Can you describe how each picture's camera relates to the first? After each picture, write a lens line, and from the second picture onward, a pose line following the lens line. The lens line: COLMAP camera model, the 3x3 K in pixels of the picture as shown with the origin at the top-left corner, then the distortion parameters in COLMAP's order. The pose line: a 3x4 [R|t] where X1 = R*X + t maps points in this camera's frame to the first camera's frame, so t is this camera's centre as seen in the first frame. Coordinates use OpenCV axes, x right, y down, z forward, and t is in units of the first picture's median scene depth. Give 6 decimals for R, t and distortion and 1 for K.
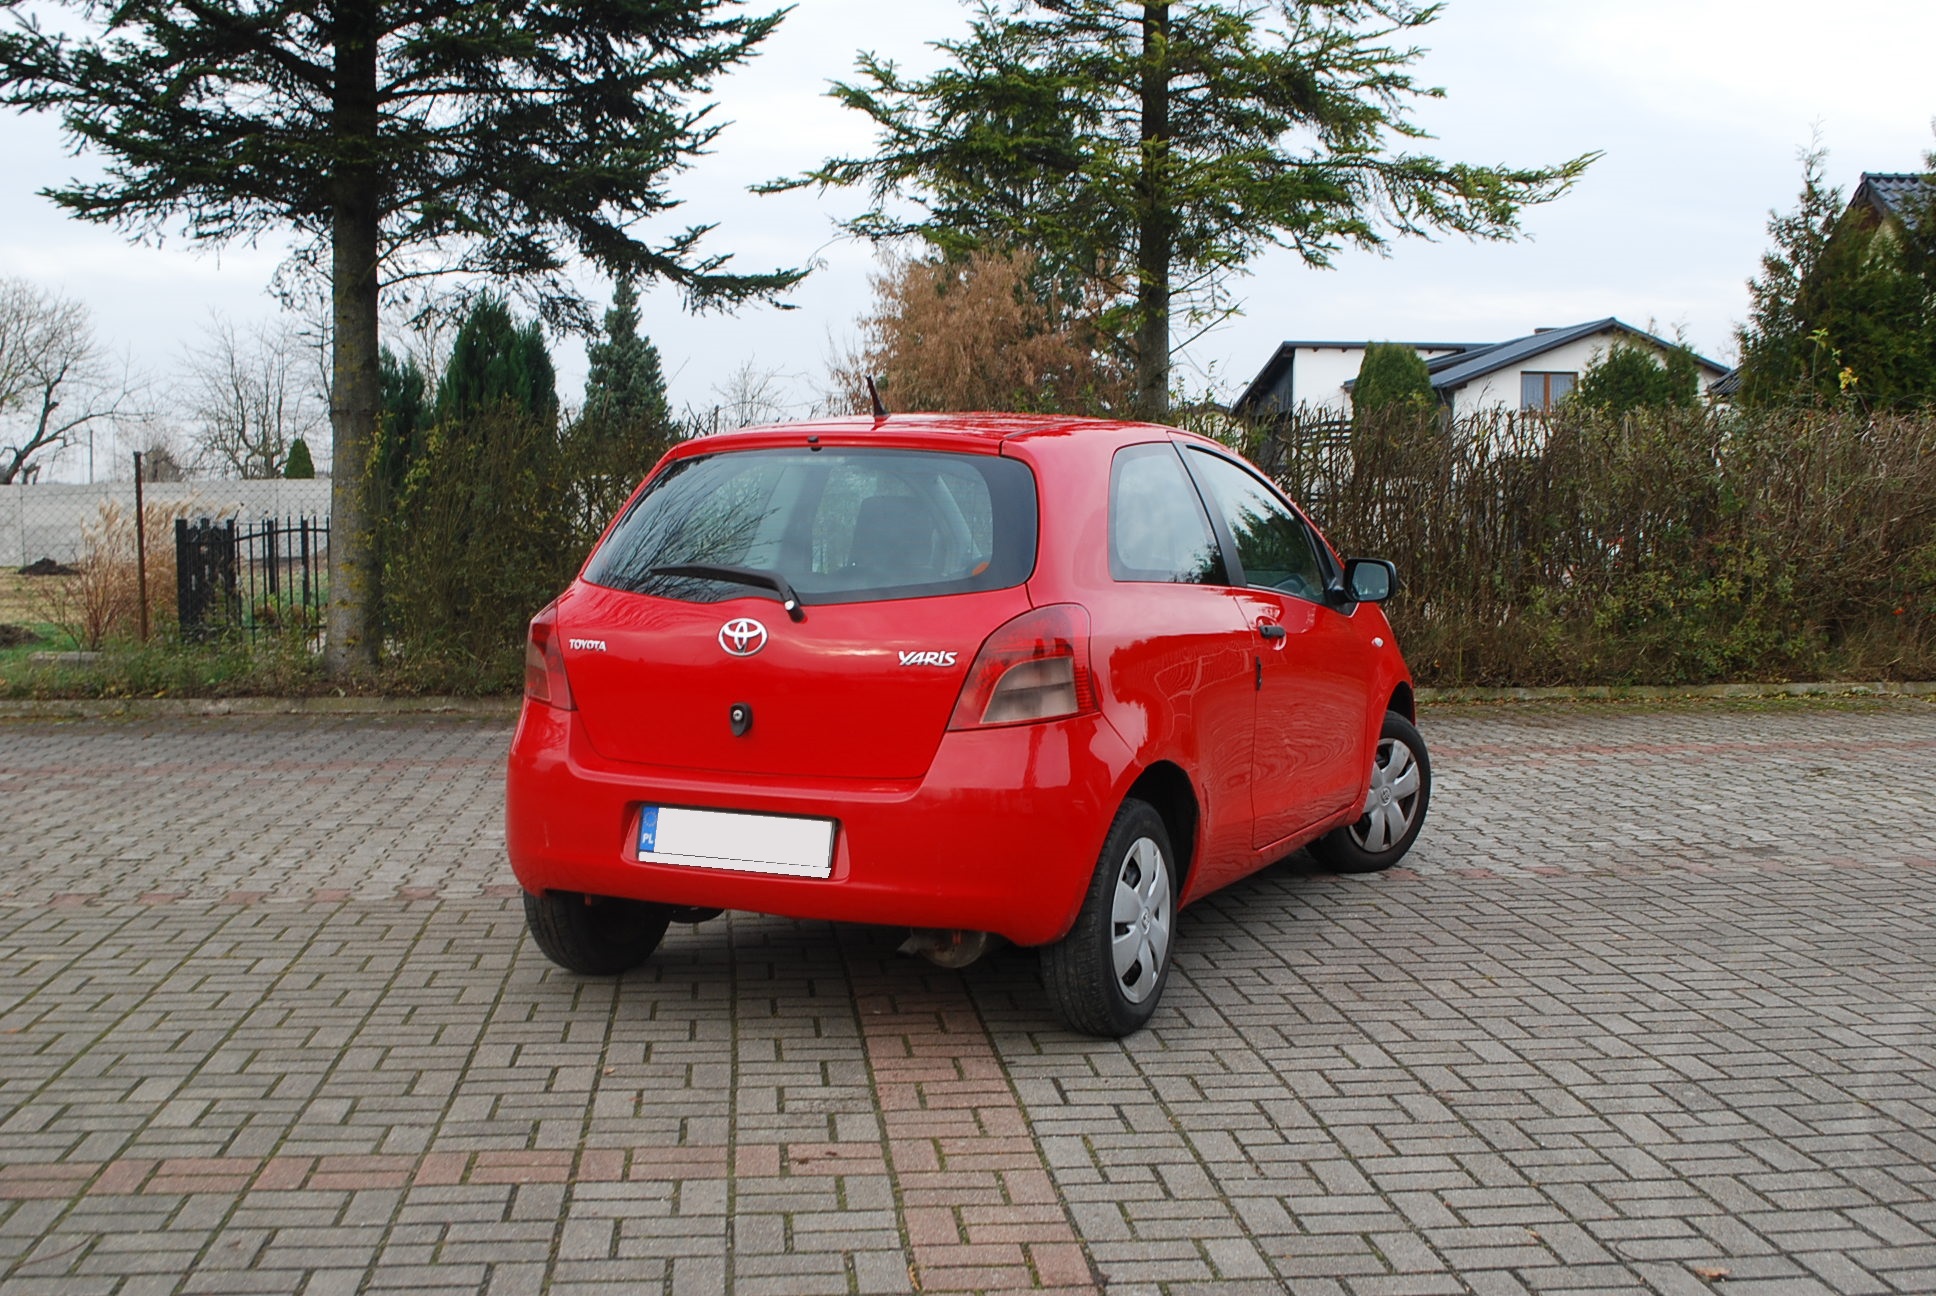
lens RADIAL K [[2121.4, 0, 968.0], [0, 2121.4, 648.0], [0, 0, 1]] dist [-0.044991, 0.019448]
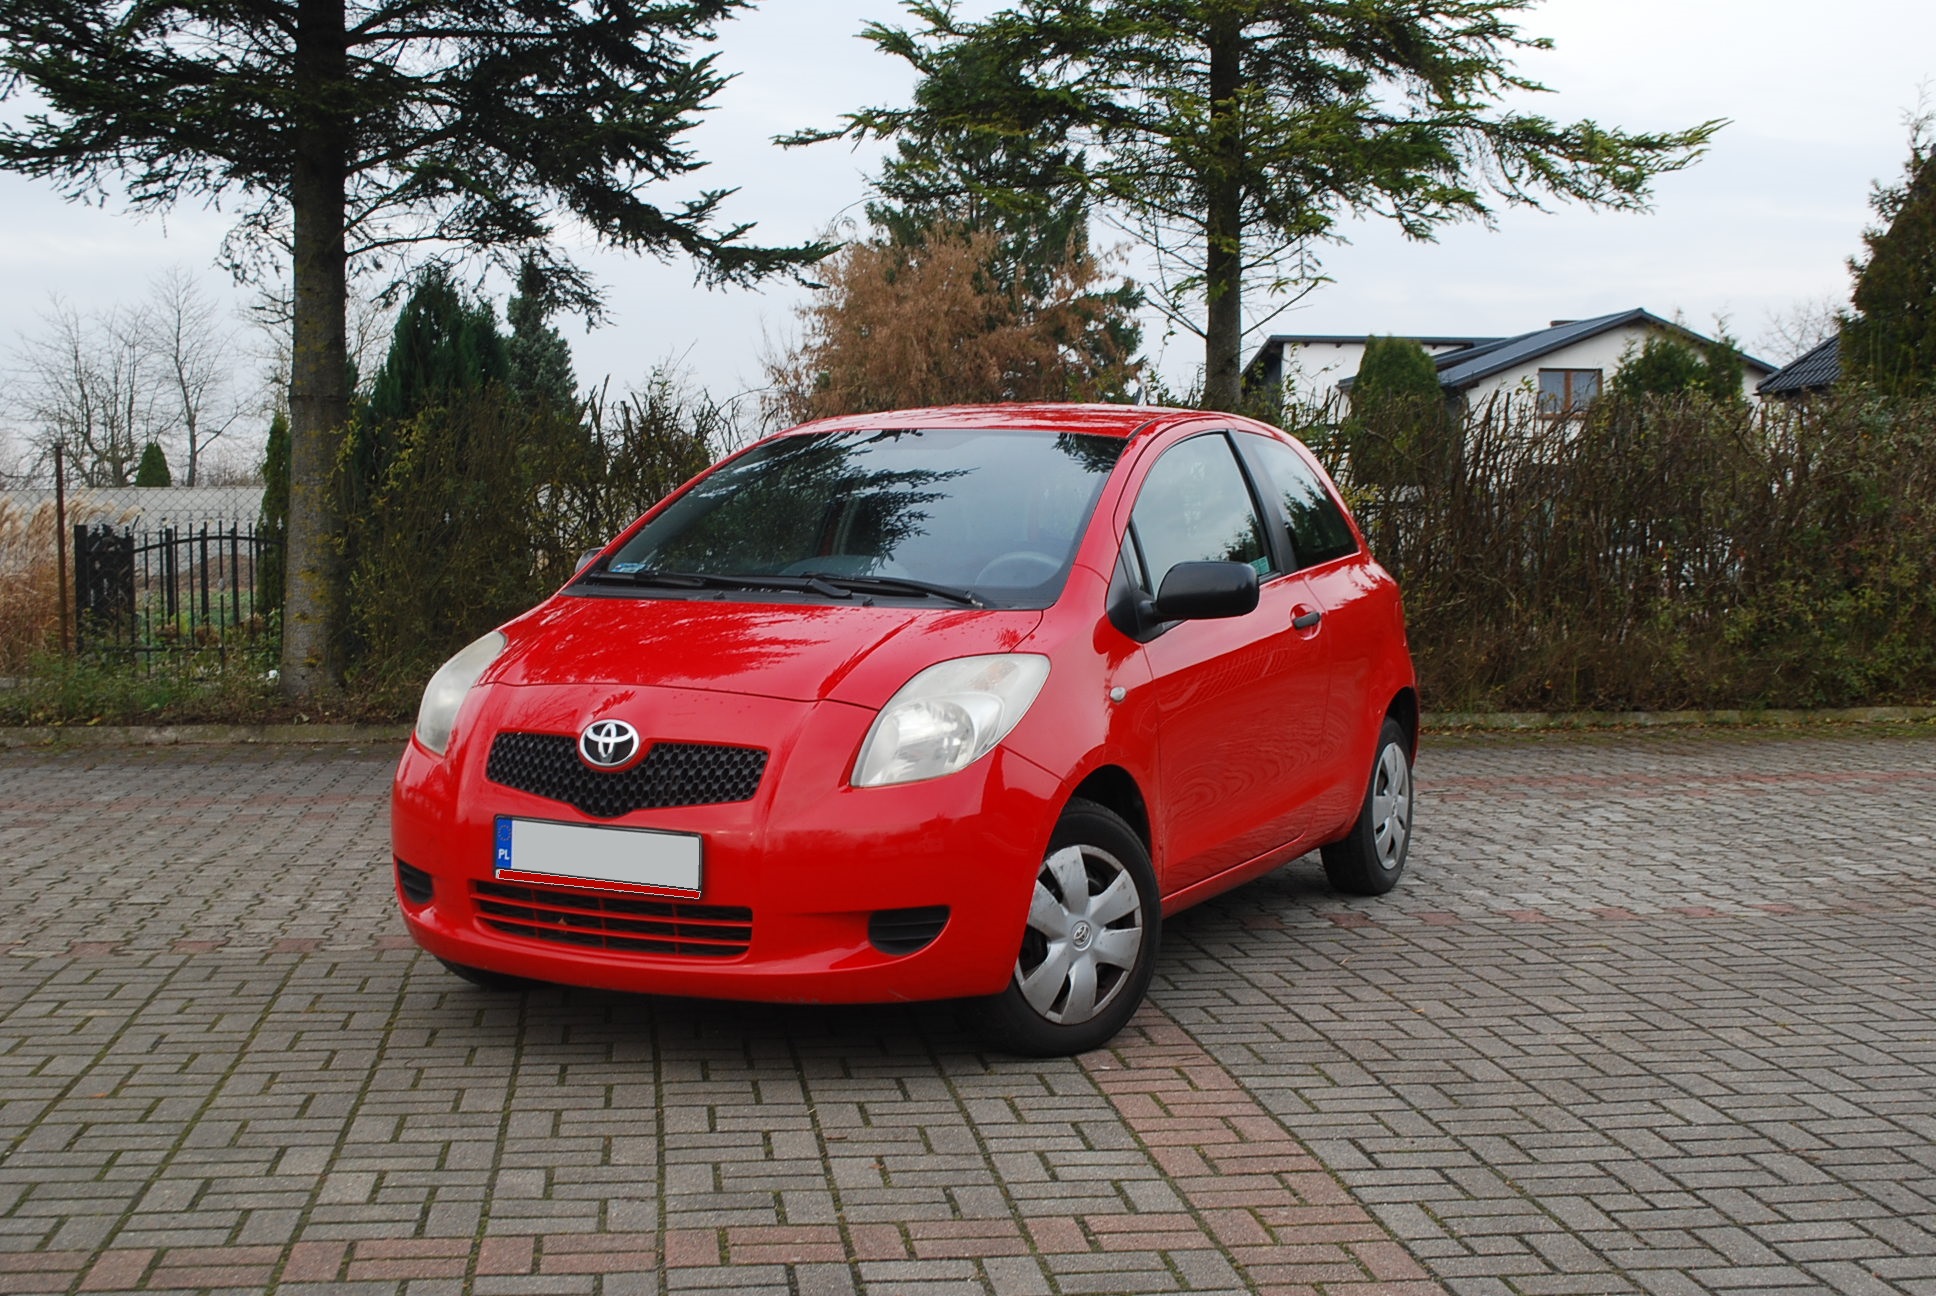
lens RADIAL K [[2382.3, 0, 968.0], [0, 2382.3, 648.0], [0, 0, 1]] dist [-0.030684, -0.017370]
pose [[0.999548, -0.000500, 0.030060, -0.056414], [0.000921, 0.999901, -0.014005, 0.006261], [-0.030050, 0.014027, 0.999450, 0.012111]]
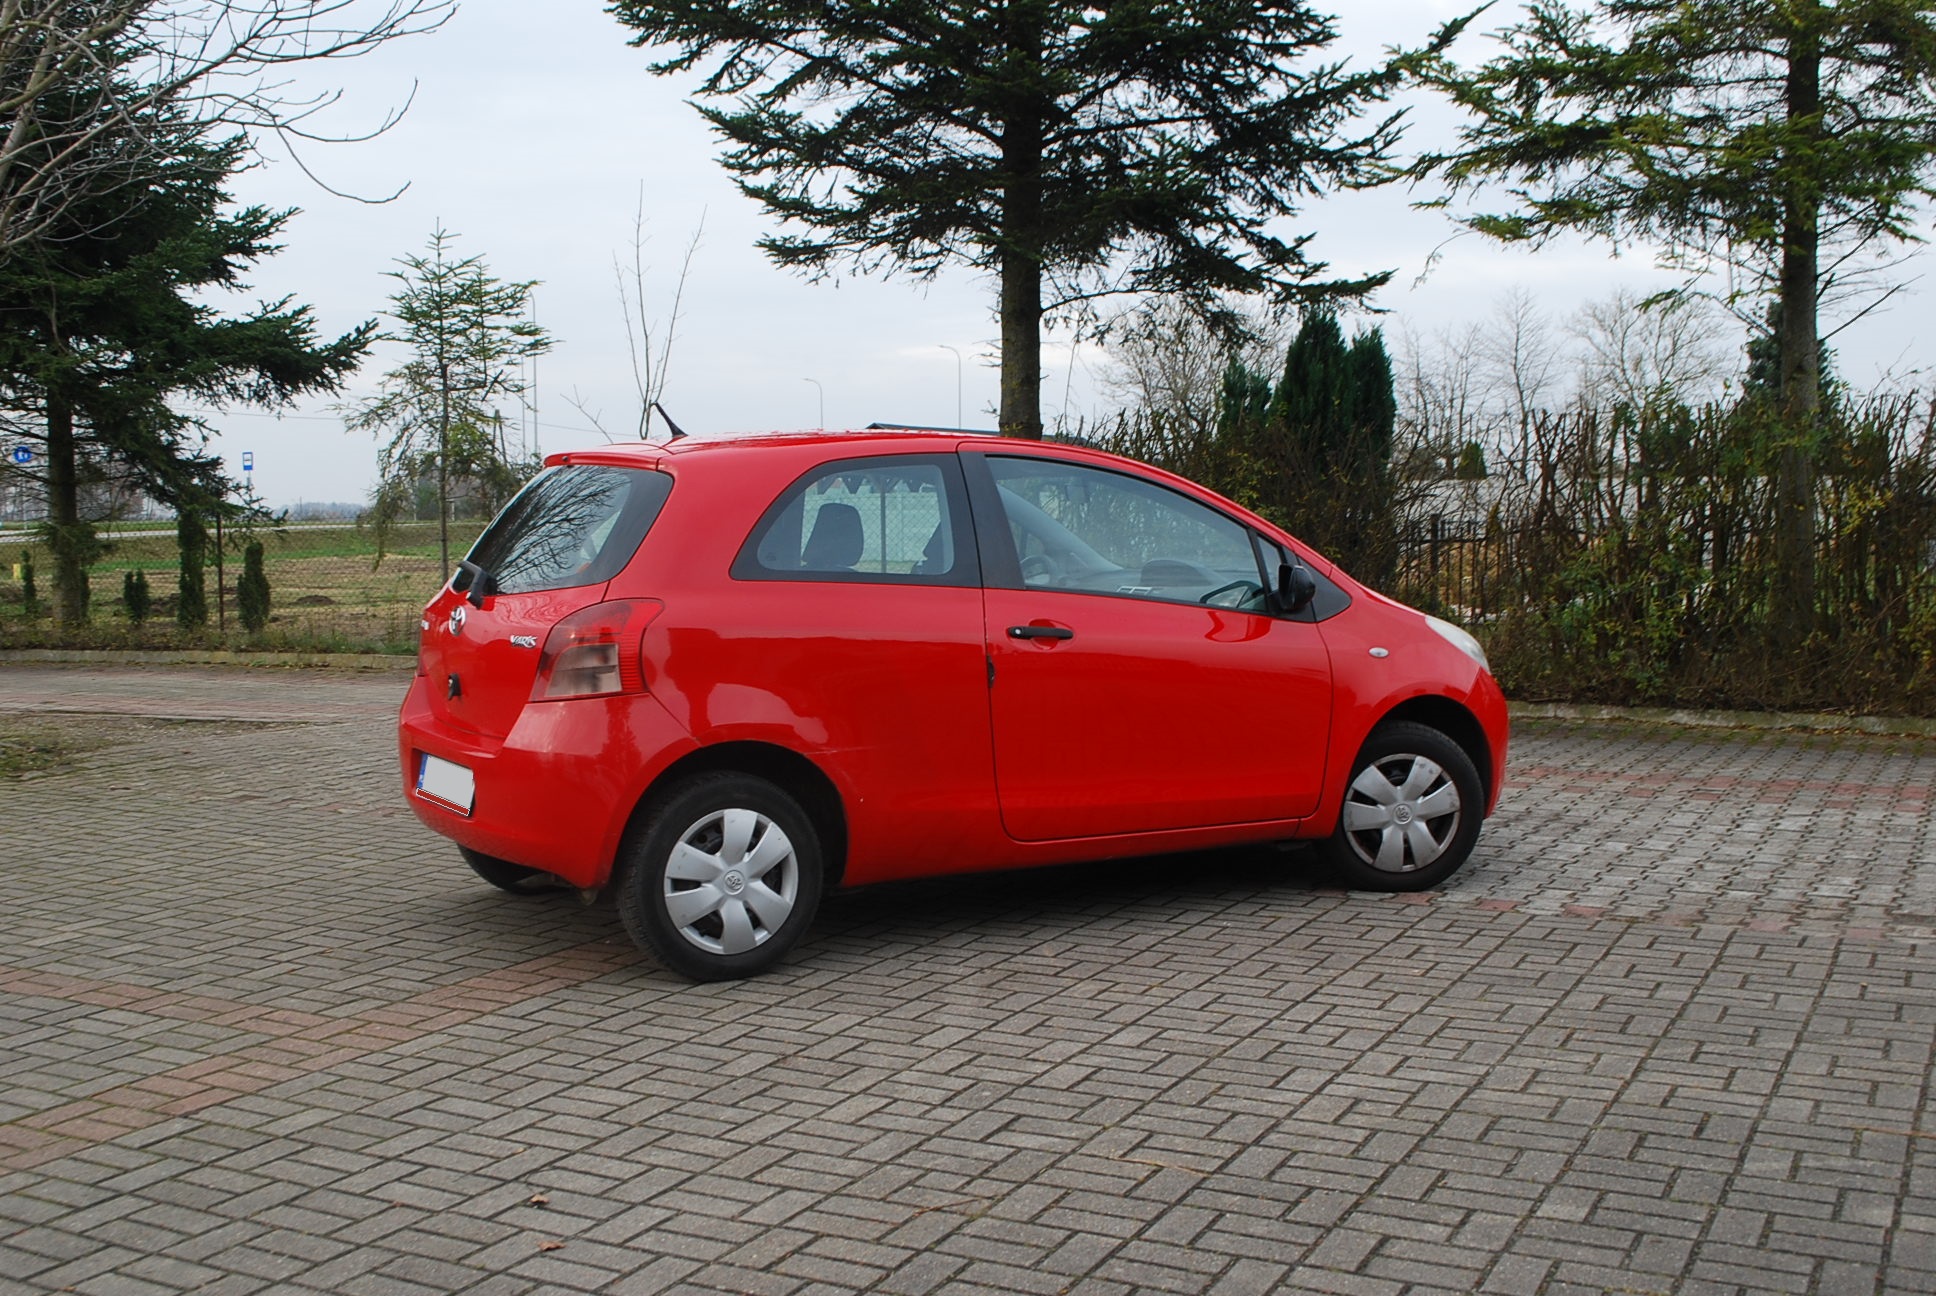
lens RADIAL K [[2118.7, 0, 924.9], [0, 2118.7, 704.7], [0, 0, 1]] dist [-0.010242, -0.267780]
pose [[0.827001, 0.049351, -0.560030, 0.333151], [-0.034567, 0.998719, 0.036965, -0.004133], [0.561136, -0.011212, 0.827647, 0.055578]]
